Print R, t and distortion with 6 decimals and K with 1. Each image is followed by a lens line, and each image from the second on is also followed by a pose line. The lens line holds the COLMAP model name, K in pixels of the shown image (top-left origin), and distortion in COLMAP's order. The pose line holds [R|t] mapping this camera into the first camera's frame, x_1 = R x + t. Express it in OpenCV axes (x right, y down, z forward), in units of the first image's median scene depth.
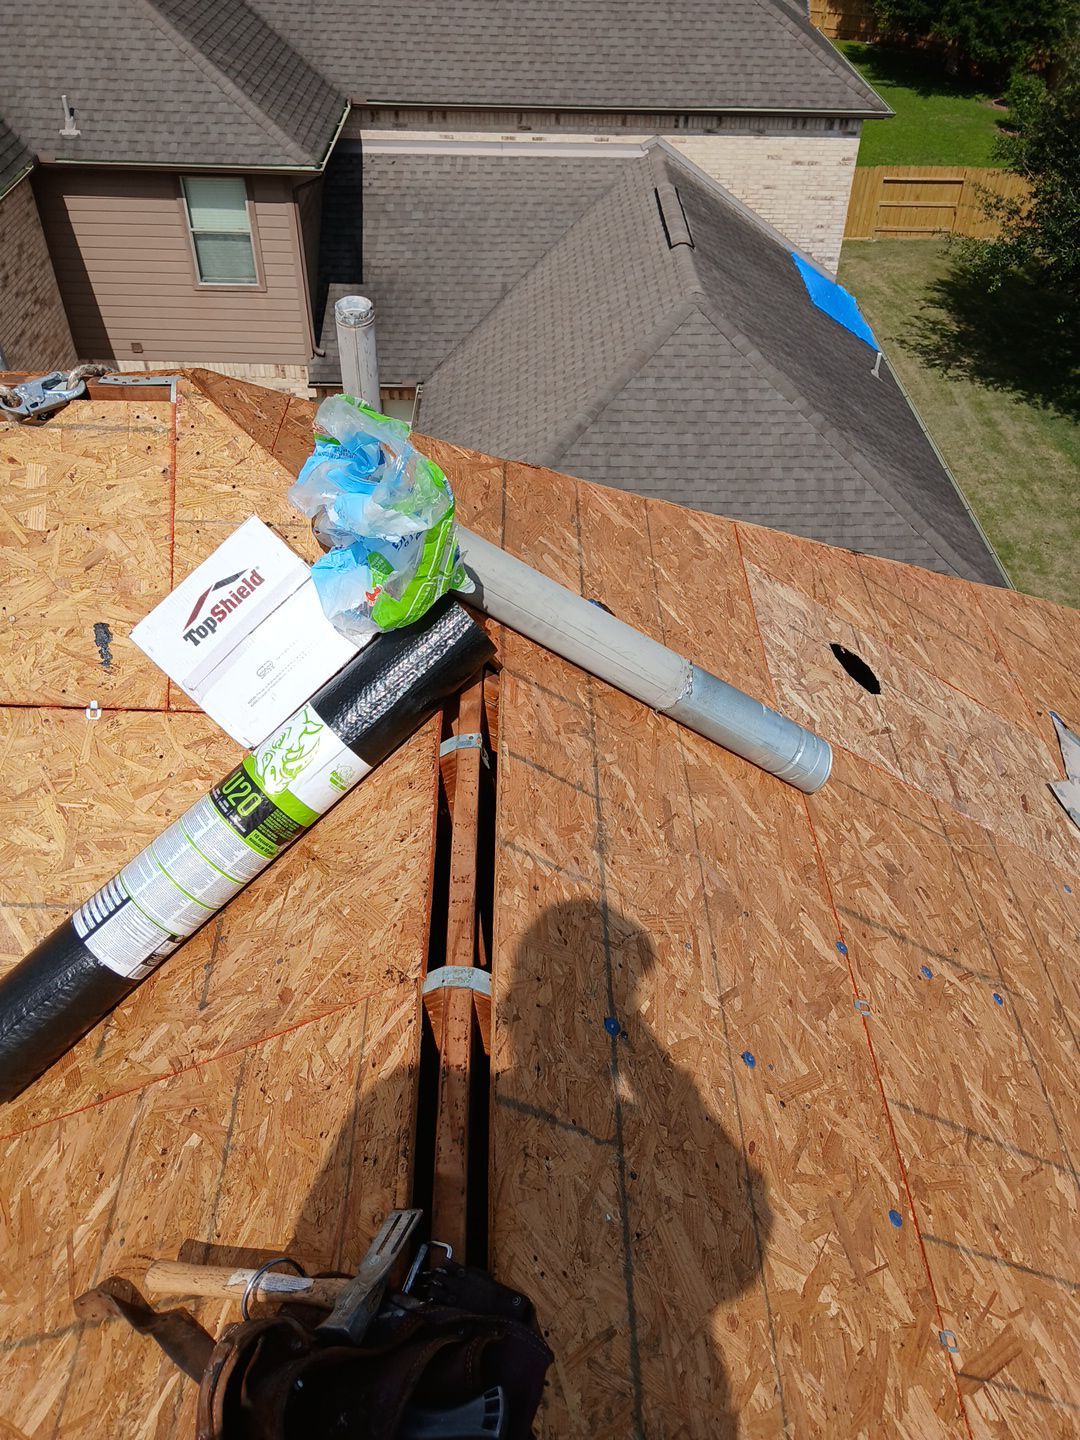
lens RADIAL K [[1112.4, 0, 540.7], [0, 1112.4, 720.1], [0, 0, 1]] dist [0.021241, -0.075451]
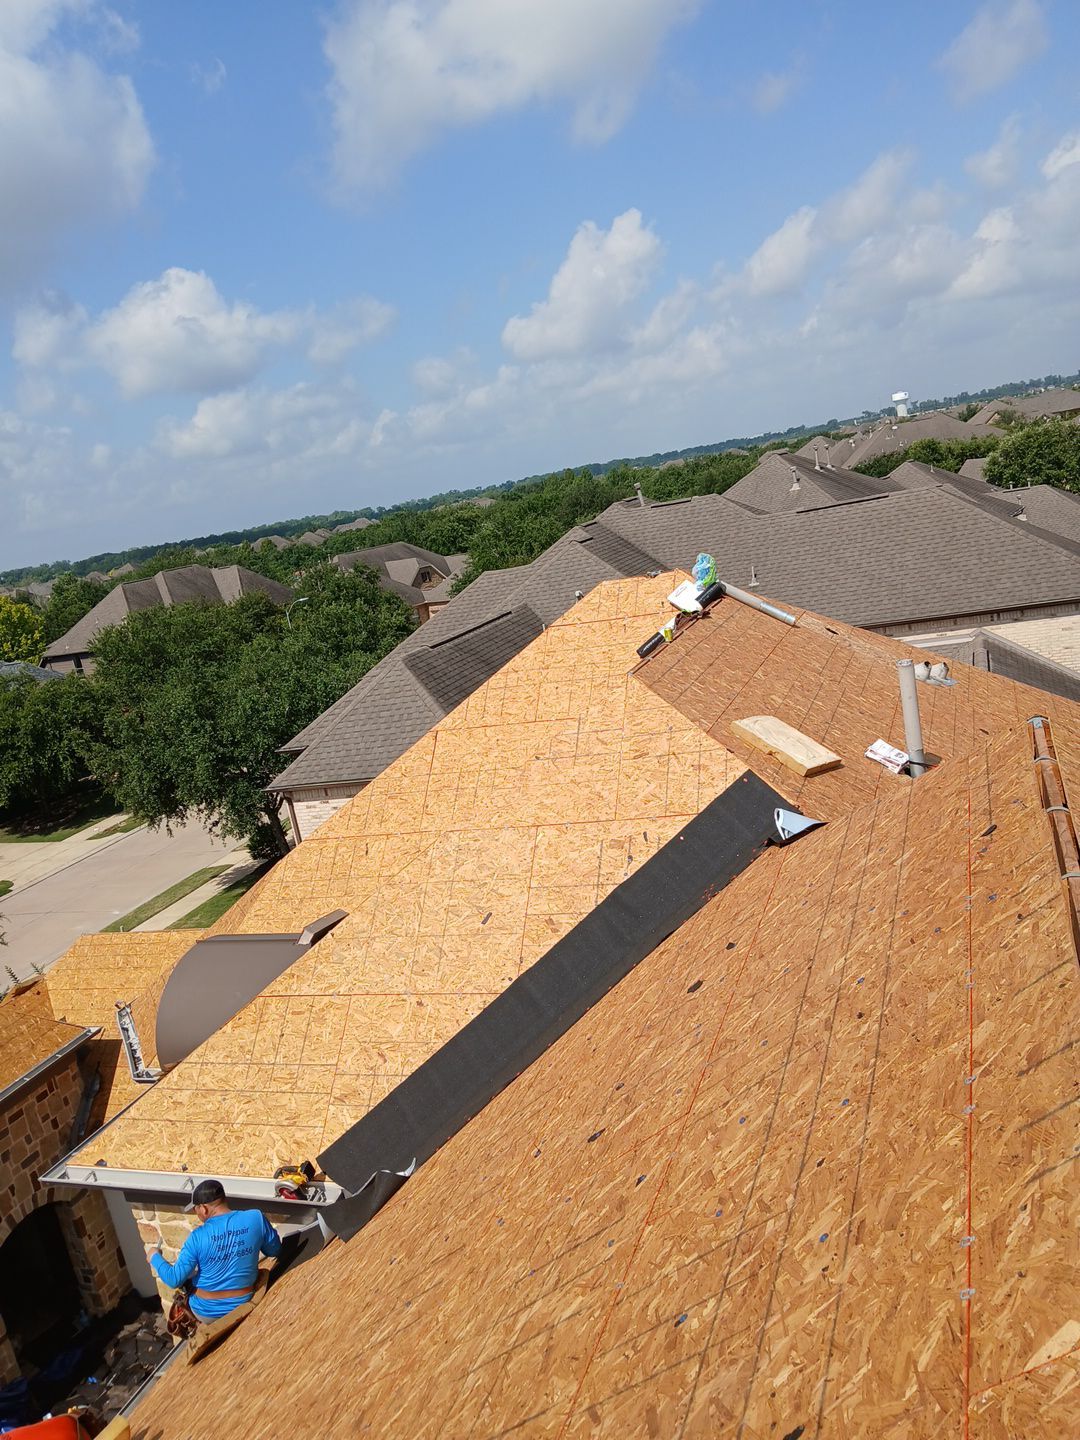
lens RADIAL K [[1112.4, 0, 538.8], [0, 1112.4, 722.1], [0, 0, 1]] dist [0.021241, -0.075451]
pose [[0.911796, -0.113409, -0.394673, 0.146533], [-0.091835, 0.880450, -0.465160, 0.377713], [0.400243, 0.460376, 0.792376, -0.422690]]
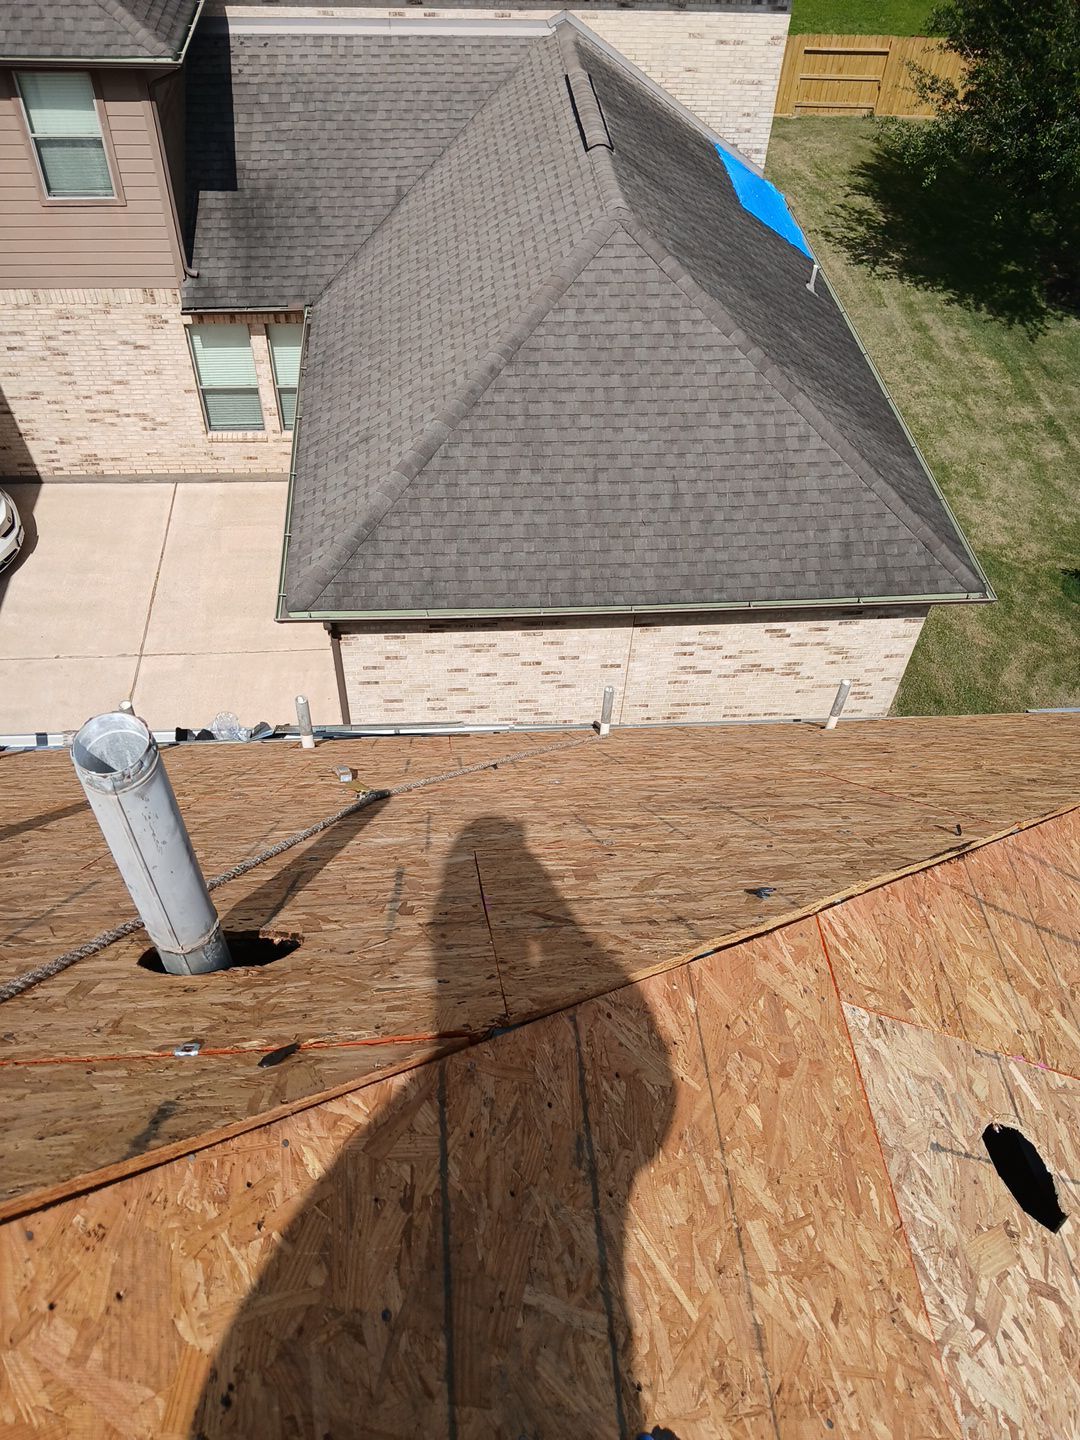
lens RADIAL K [[1112.4, 0, 525.3], [0, 1112.4, 756.8], [0, 0, 1]] dist [0.021241, -0.075451]
pose [[0.997413, -0.039767, 0.059886, -0.003306], [0.032004, 0.991588, 0.125418, -0.049883], [-0.064369, -0.123177, 0.990295, 0.060674]]
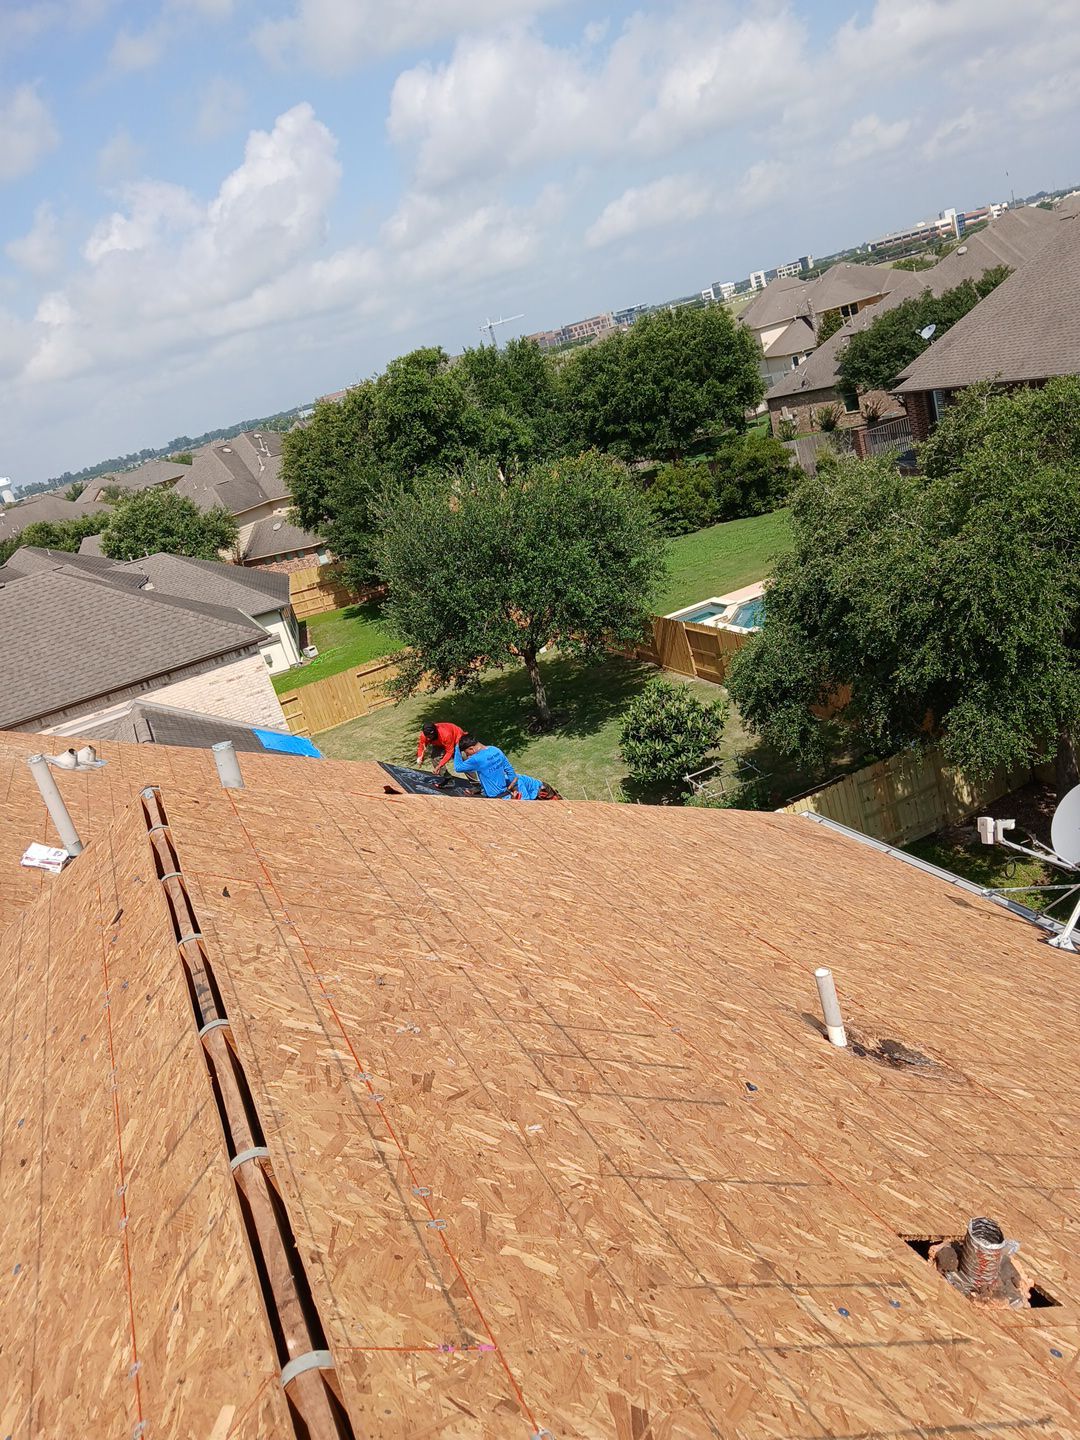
lens RADIAL K [[1112.4, 0, 539.9], [0, 1112.4, 723.2], [0, 0, 1]] dist [0.021241, -0.075451]
pose [[0.885575, -0.371054, 0.279421, 0.165357], [0.457407, 0.801328, -0.385555, 0.376497], [-0.080846, 0.469247, 0.879358, -0.416211]]
